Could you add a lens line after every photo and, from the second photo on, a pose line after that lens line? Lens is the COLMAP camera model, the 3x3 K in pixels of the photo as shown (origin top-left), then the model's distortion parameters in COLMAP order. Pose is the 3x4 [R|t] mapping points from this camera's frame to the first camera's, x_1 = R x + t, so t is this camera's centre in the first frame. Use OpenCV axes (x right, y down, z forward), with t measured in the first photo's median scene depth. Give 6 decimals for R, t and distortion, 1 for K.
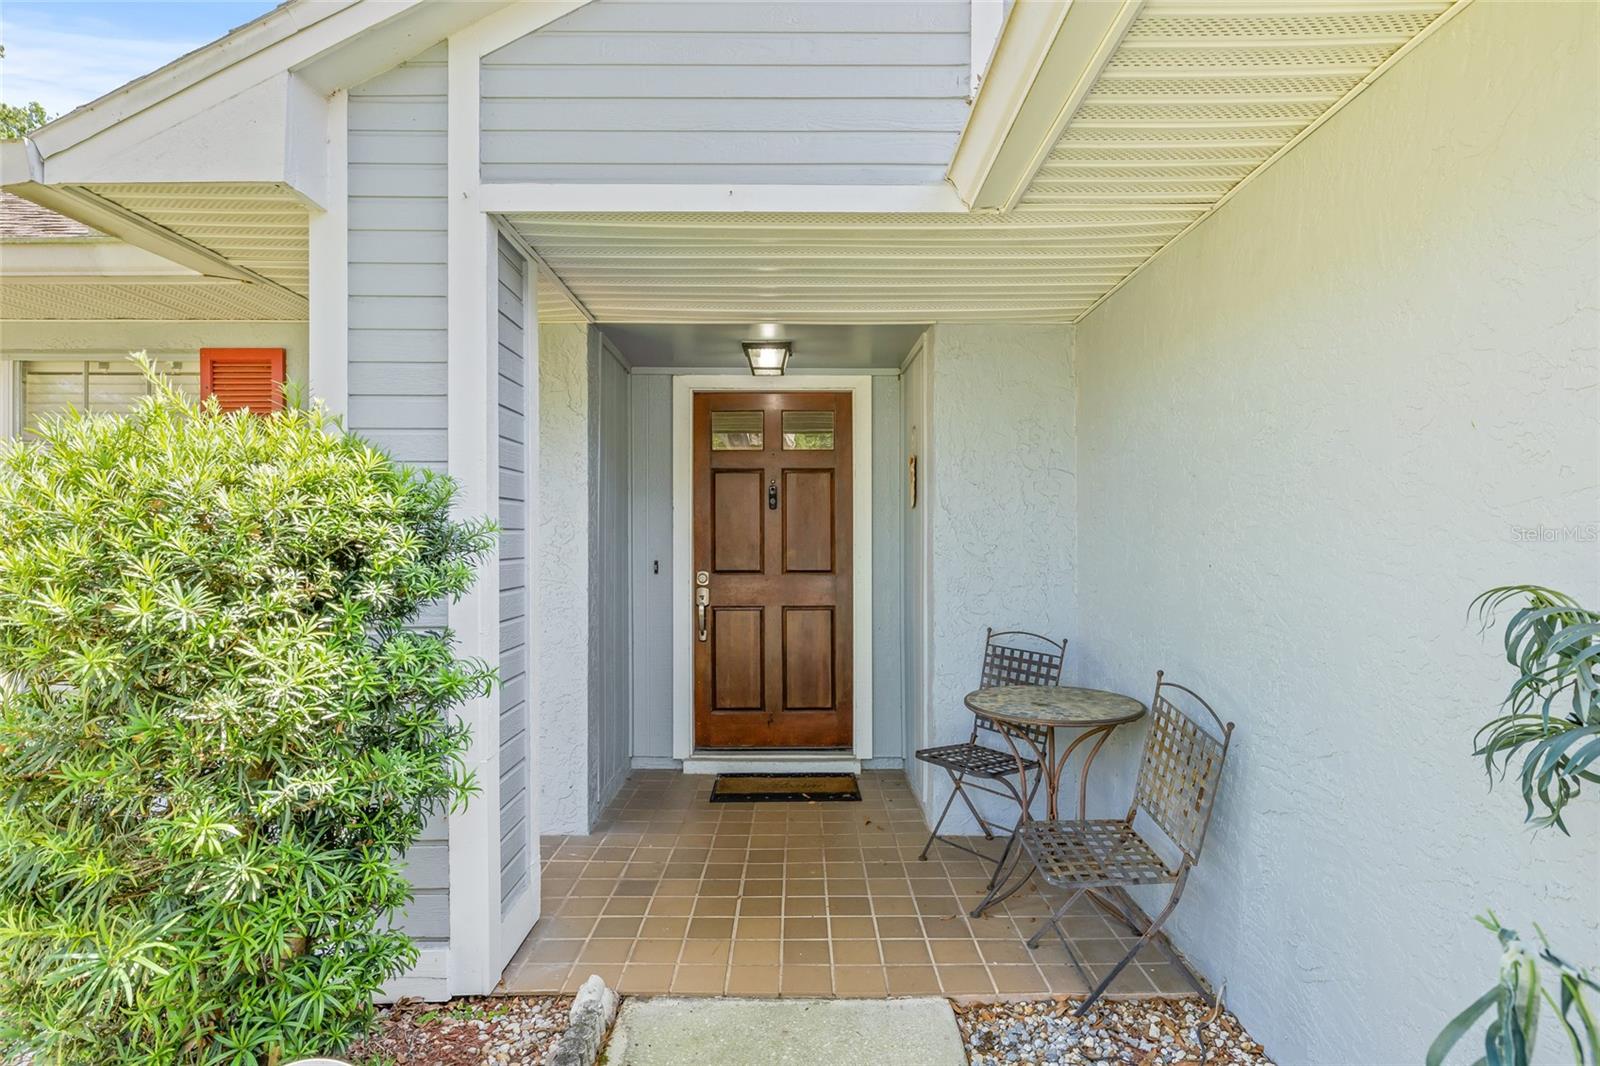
lens RADIAL K [[832.8, 0, 798.8], [0, 832.8, 527.2], [0, 0, 1]] dist [-0.000891, -0.000060]
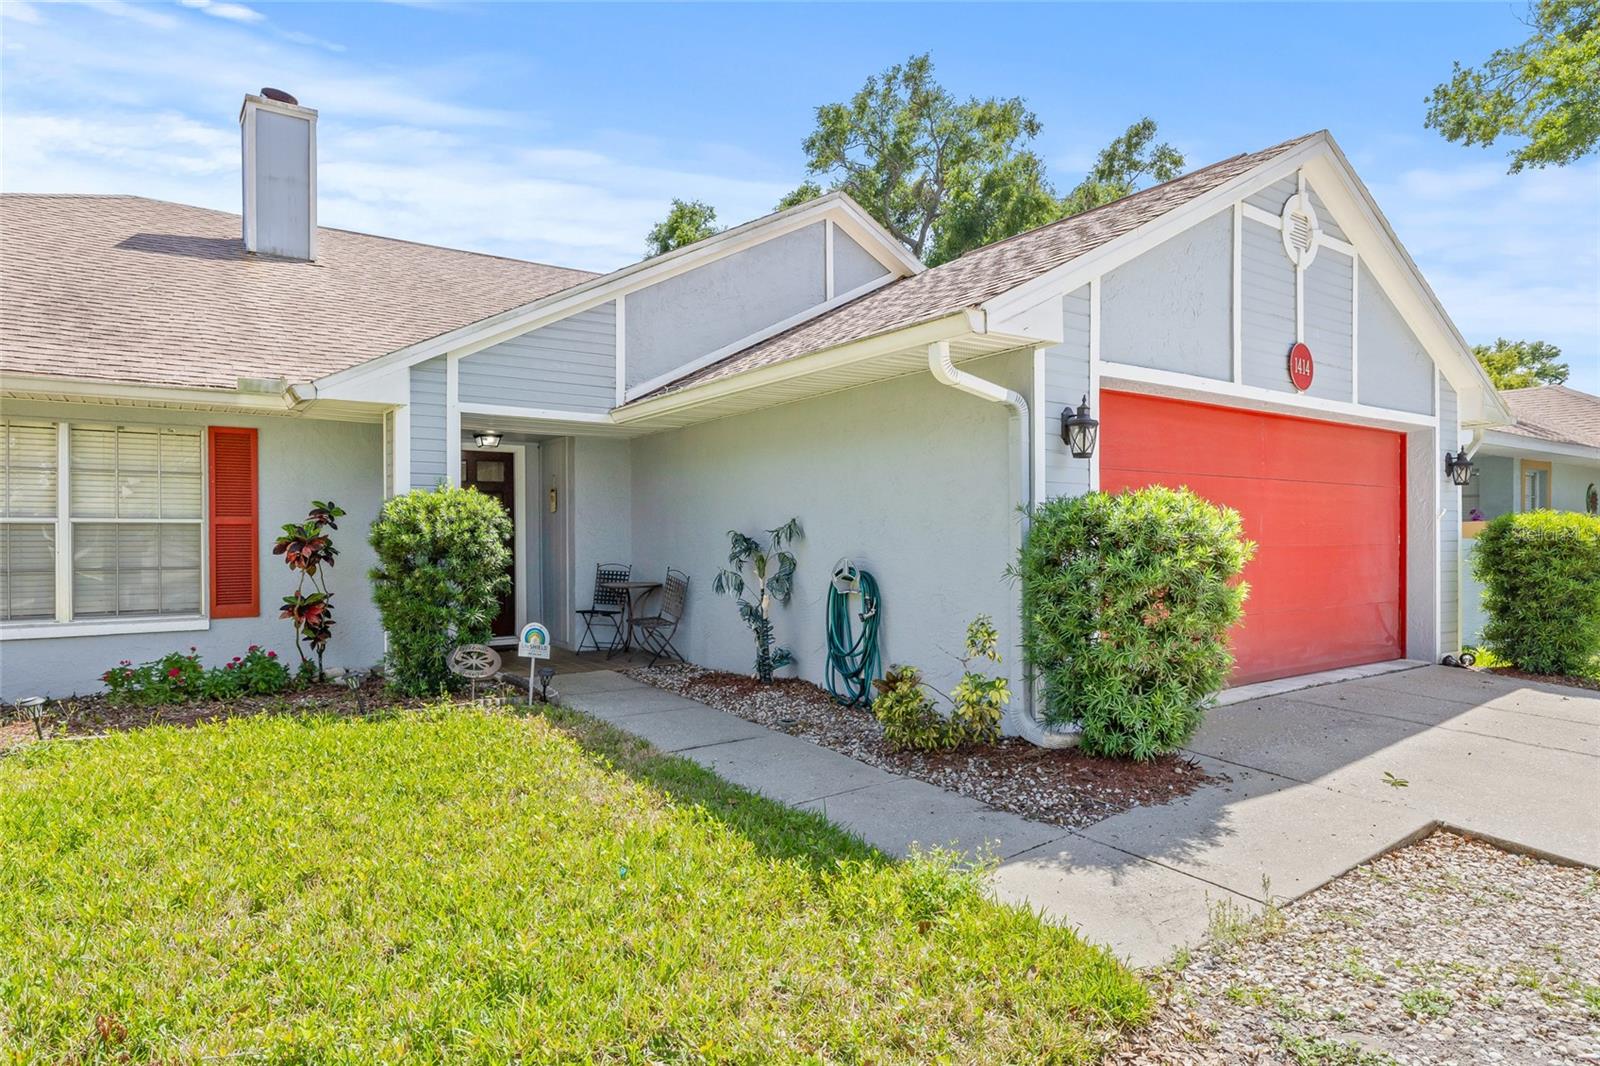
lens RADIAL K [[908.6, 0, 798.7], [0, 908.6, 537.8], [0, 0, 1]] dist [0.007151, 0.001469]
pose [[0.805142, -0.005915, 0.593052, -0.684461], [-0.005724, 0.999826, 0.017743, -0.003282], [-0.593054, -0.017681, 0.804969, -1.171302]]
